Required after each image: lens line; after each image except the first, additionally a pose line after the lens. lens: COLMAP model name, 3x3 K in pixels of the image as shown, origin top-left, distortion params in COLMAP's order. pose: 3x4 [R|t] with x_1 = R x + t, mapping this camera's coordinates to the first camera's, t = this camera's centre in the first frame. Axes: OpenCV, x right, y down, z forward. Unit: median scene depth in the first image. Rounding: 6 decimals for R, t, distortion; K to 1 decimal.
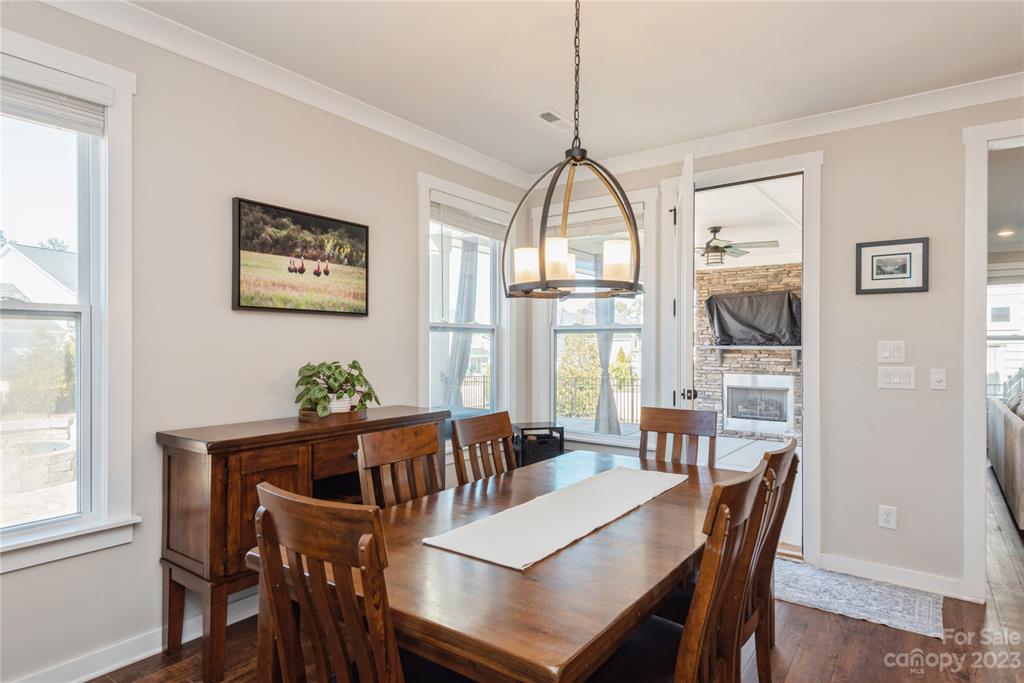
lens RADIAL K [[568.4, 0, 512.8], [0, 568.4, 346.1], [0, 0, 1]] dist [0.022782, -0.002048]
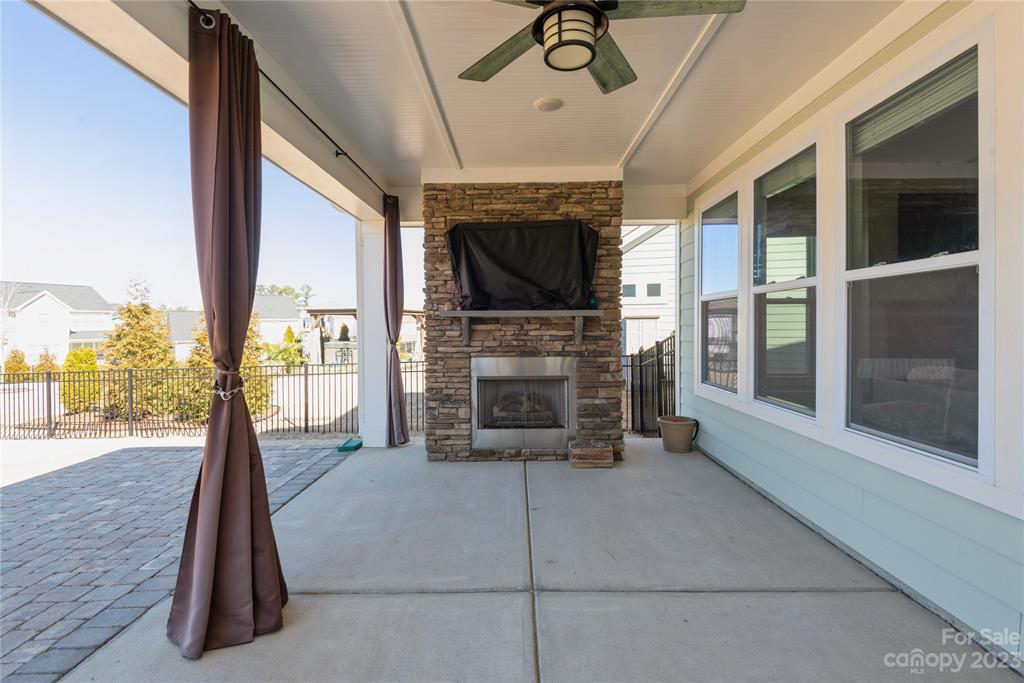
lens RADIAL K [[469.6, 0, 514.7], [0, 469.6, 328.4], [0, 0, 1]] dist [0.028913, -0.014829]
pose [[0.805747, -0.014387, 0.592085, 0.114124], [0.011595, 0.999897, 0.008516, 0.013873], [-0.592146, 0.000004, 0.805831, 0.586598]]
